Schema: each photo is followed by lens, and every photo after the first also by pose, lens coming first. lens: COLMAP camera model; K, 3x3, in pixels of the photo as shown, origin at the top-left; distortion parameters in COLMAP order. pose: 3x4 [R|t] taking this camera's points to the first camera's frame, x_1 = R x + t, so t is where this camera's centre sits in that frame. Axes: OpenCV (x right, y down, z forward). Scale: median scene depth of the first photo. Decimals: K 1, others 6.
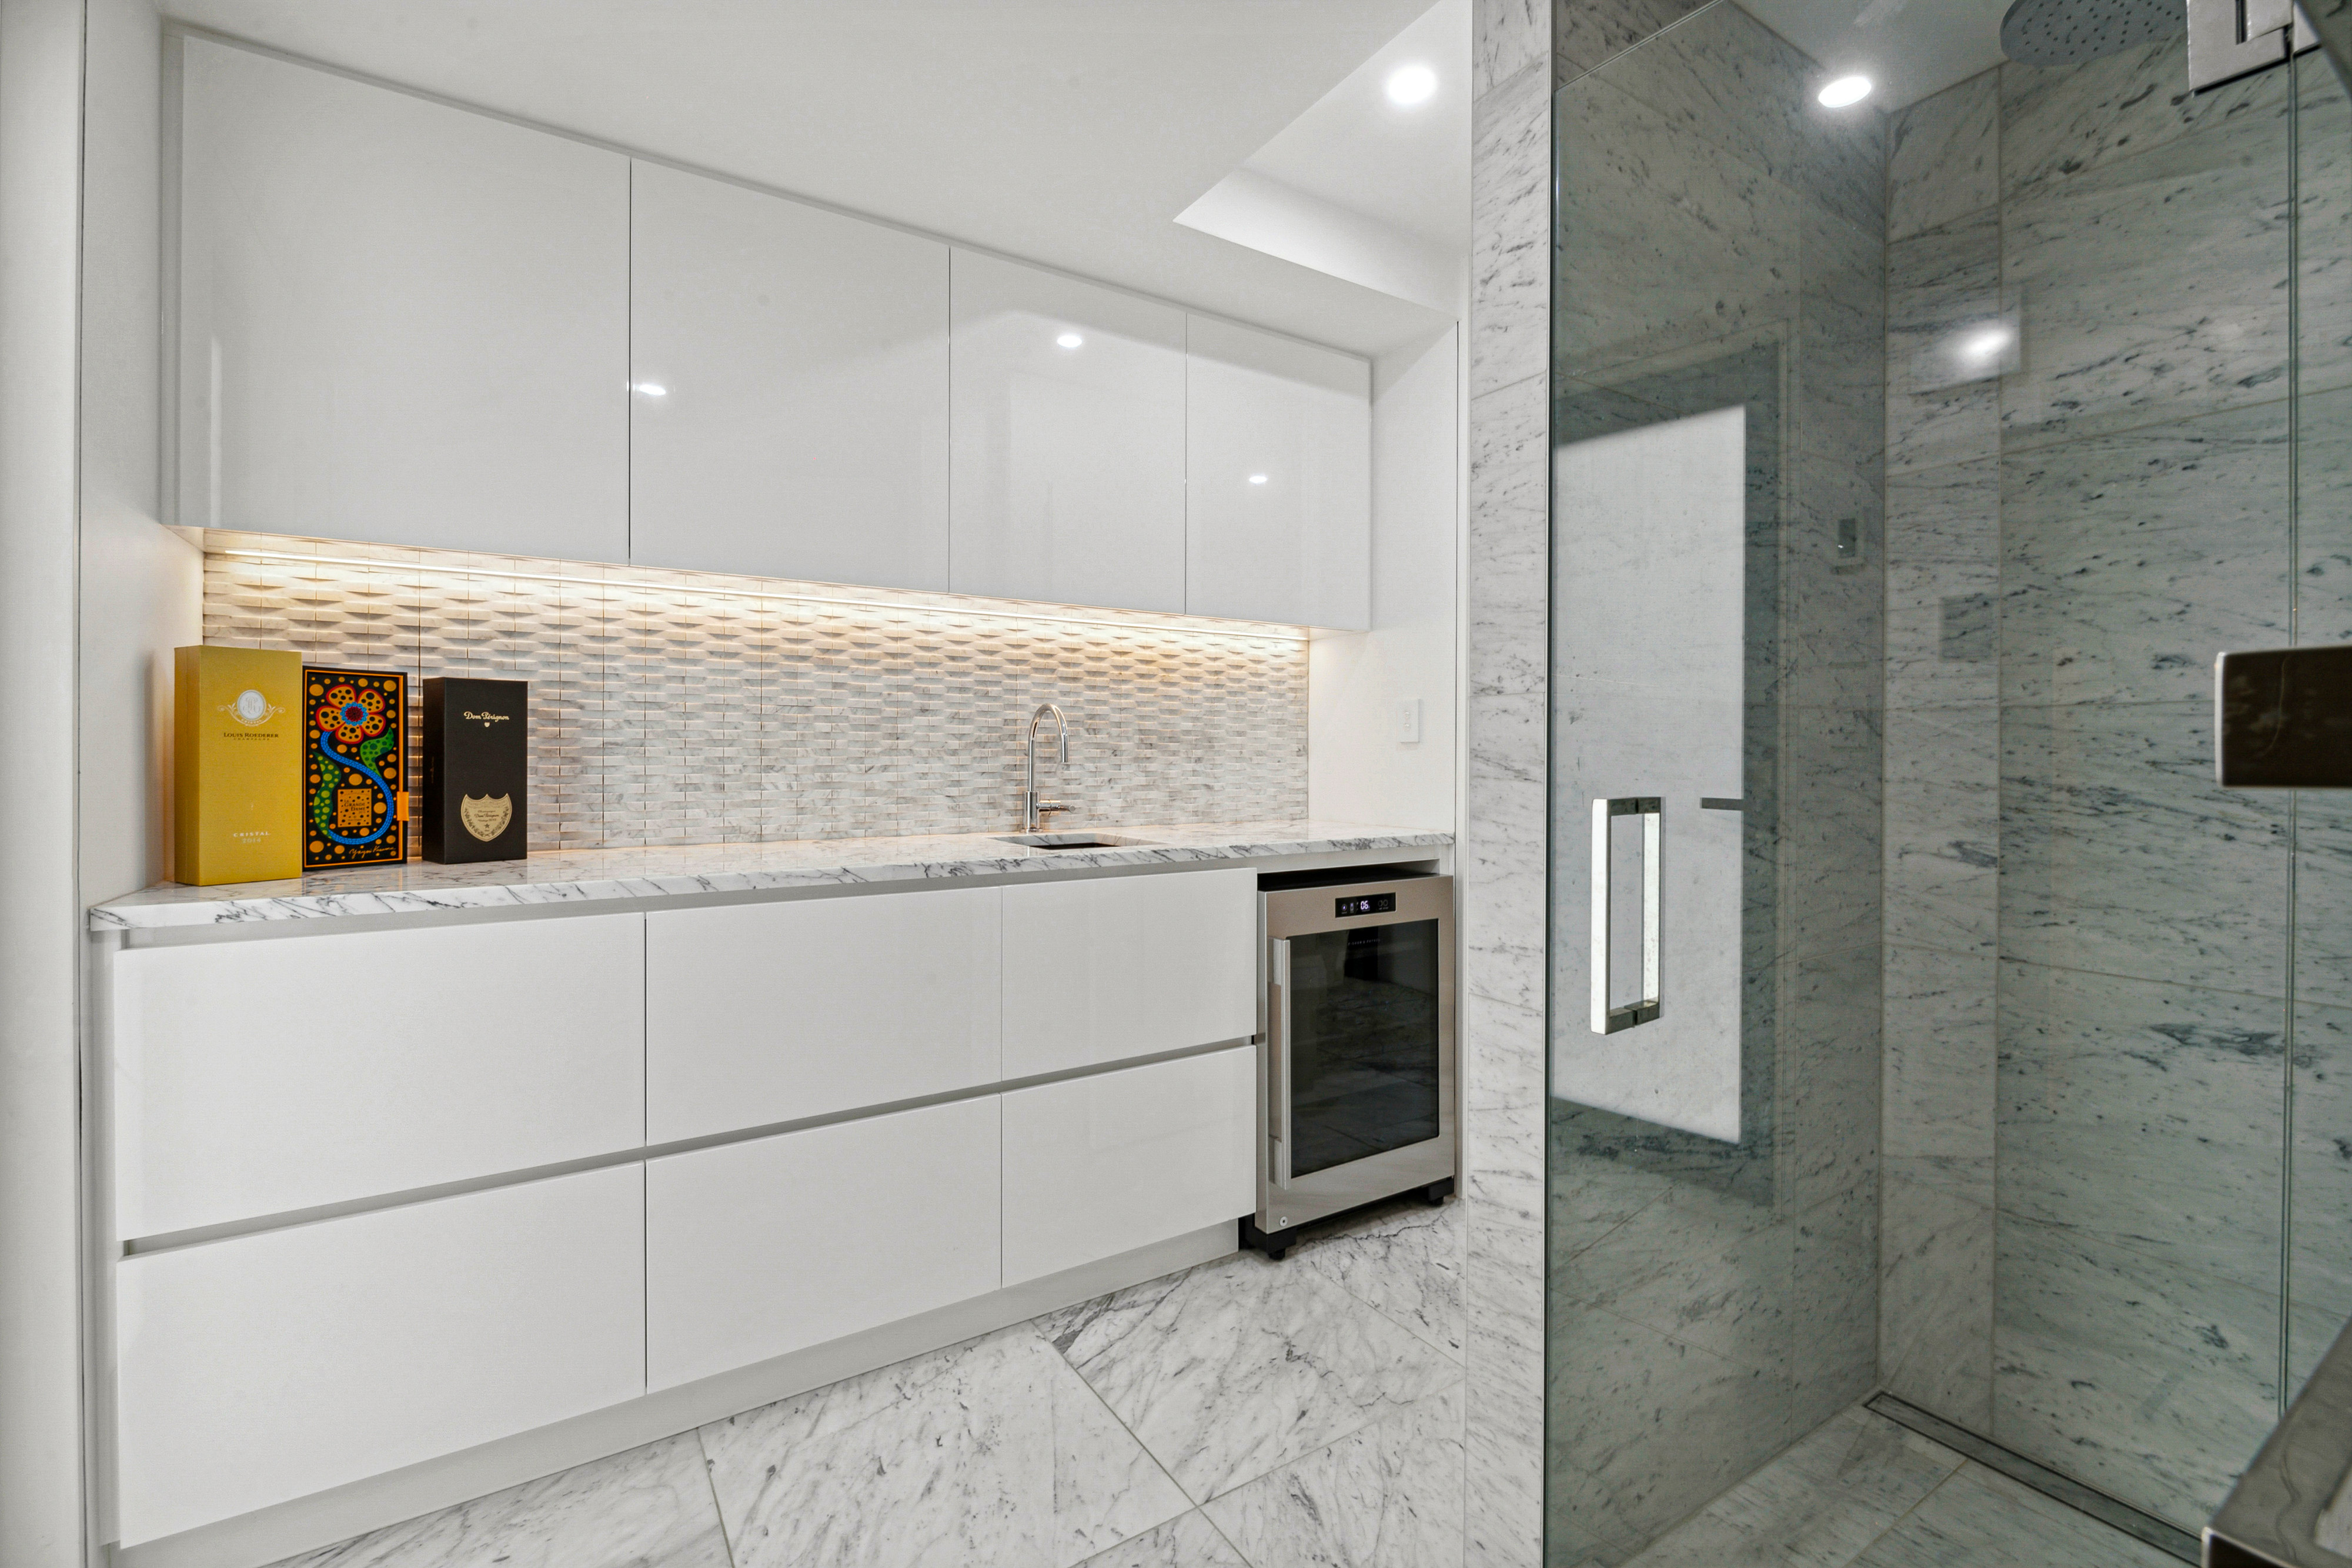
lens RADIAL K [[1028.9, 0, 1176.5], [0, 1028.9, 763.3], [0, 0, 1]] dist [-0.000642, -0.000162]
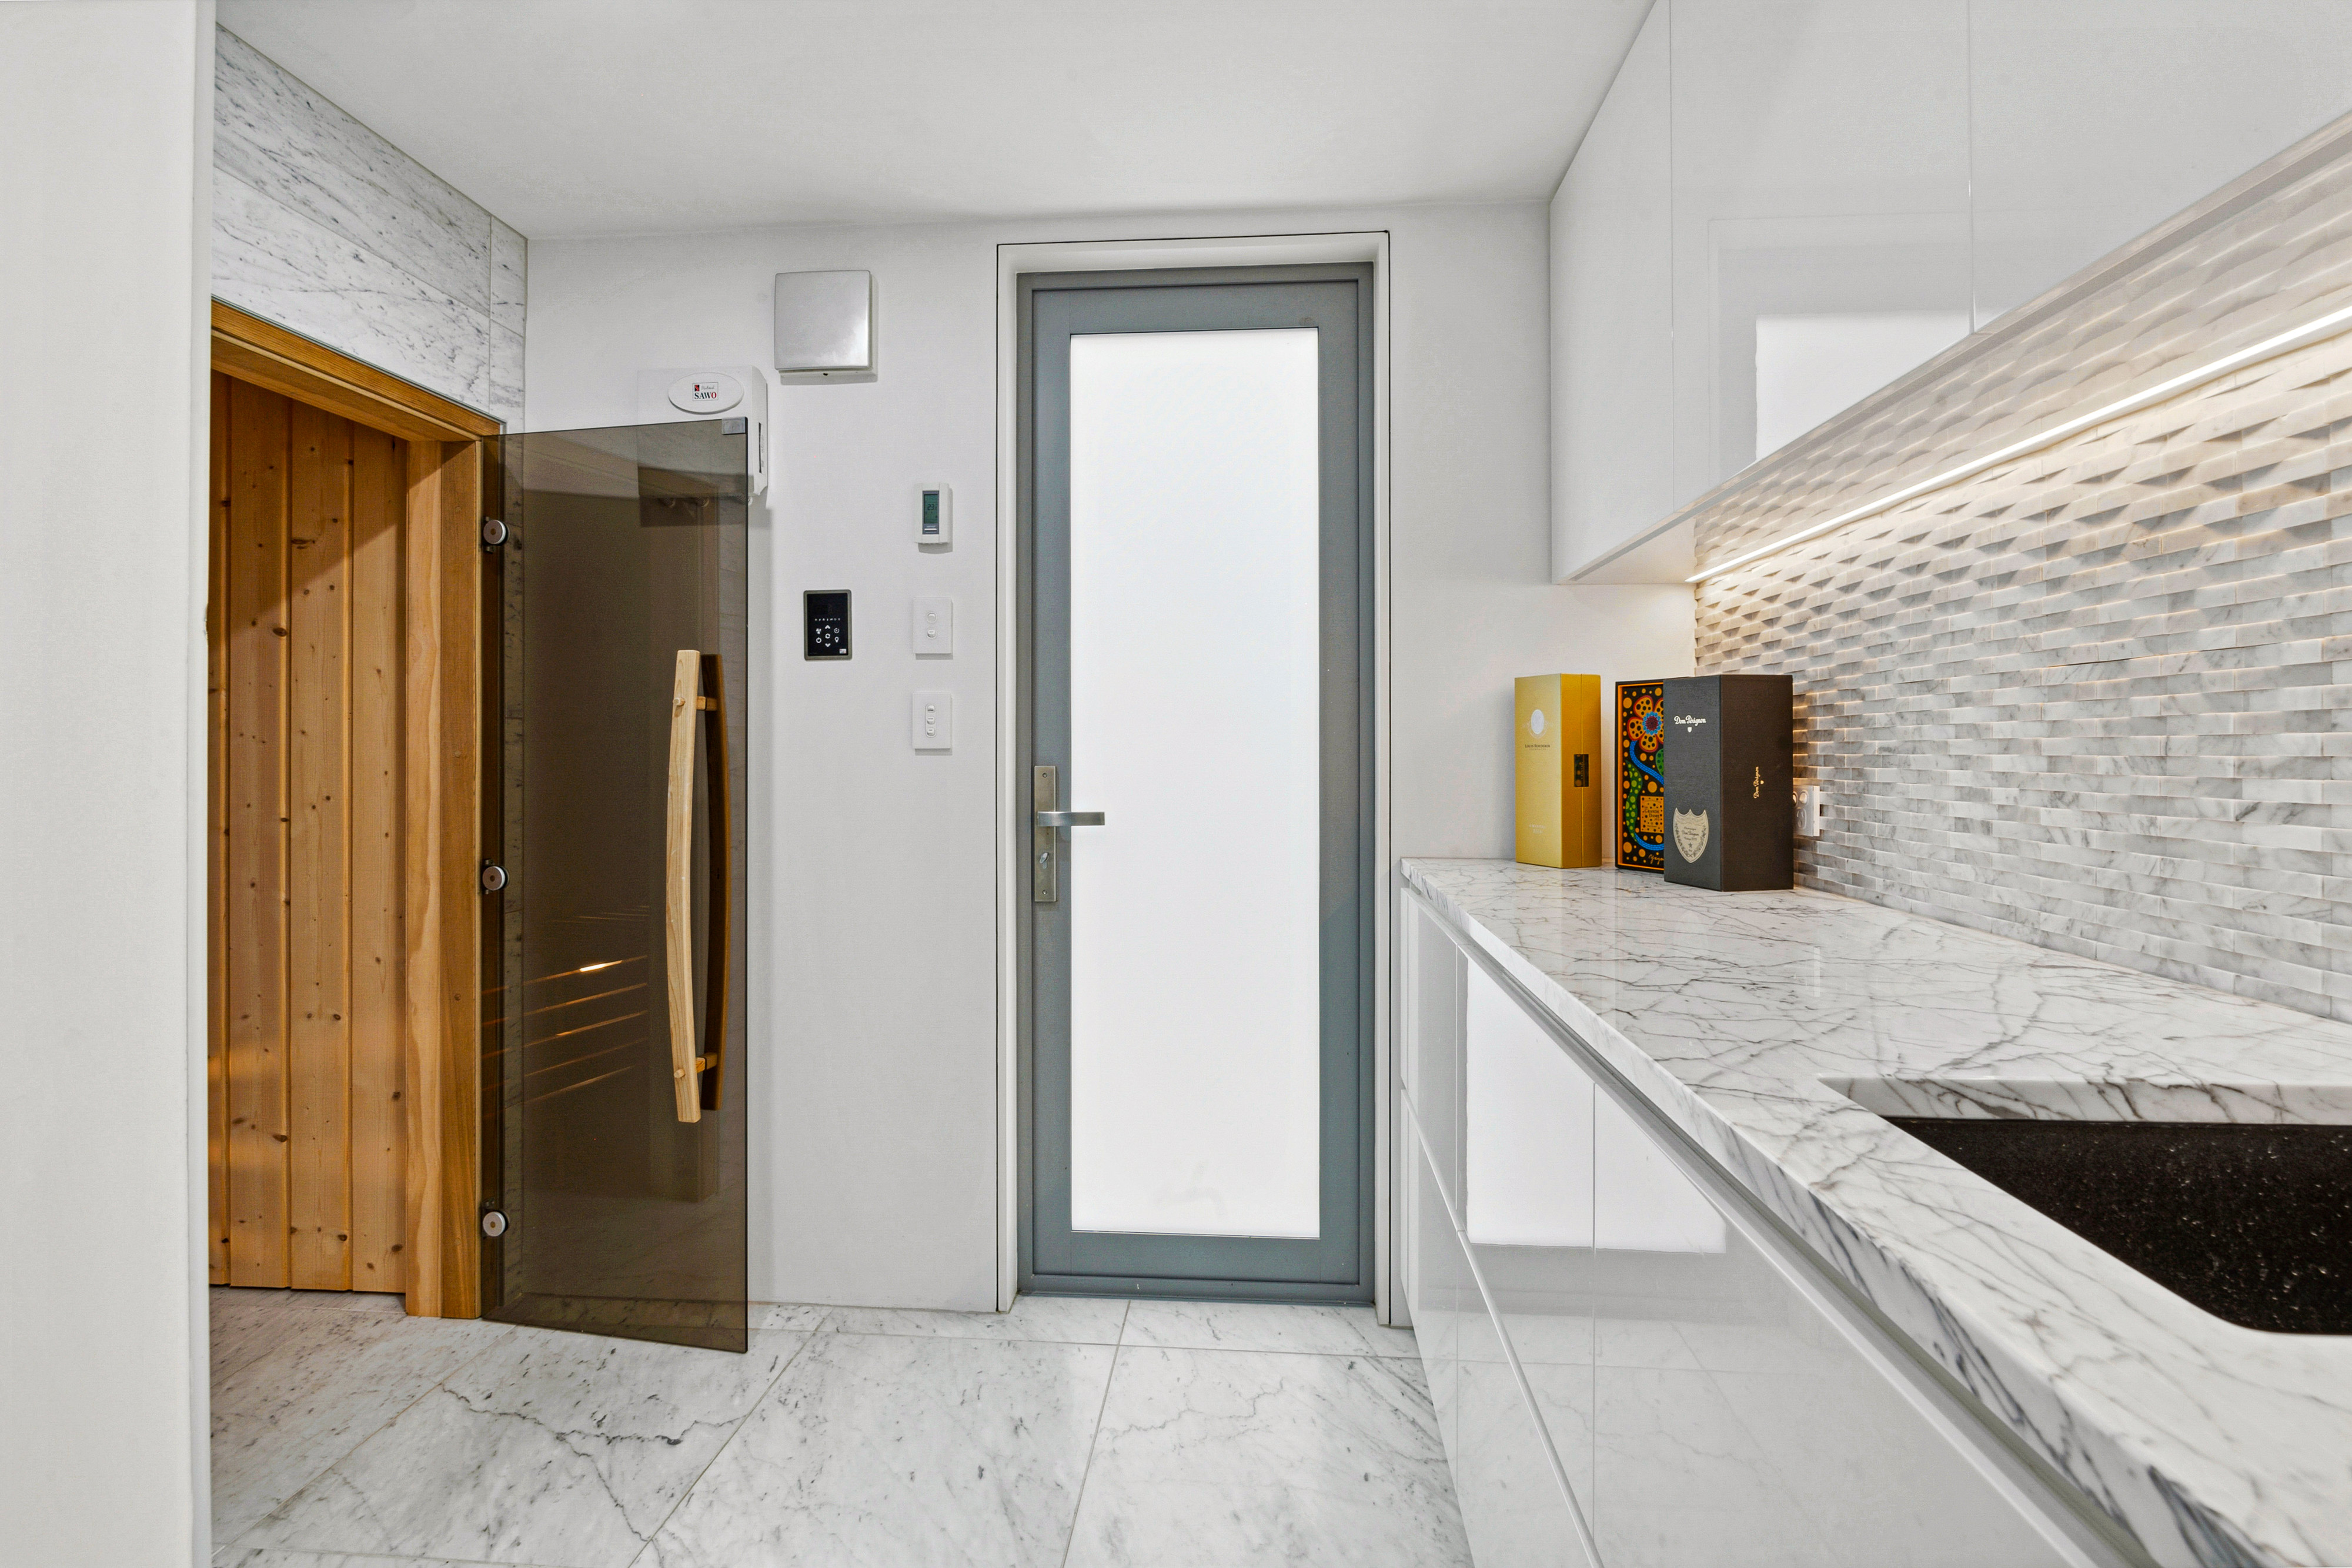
lens RADIAL K [[1028.9, 0, 1176.2], [0, 1028.9, 763.4], [0, 0, 1]] dist [-0.000642, -0.000162]
pose [[-0.604928, 0.005206, -0.796263, 0.256675], [-0.010735, 0.999834, 0.014692, -0.014933], [0.796208, 0.017436, -0.604772, 1.041080]]
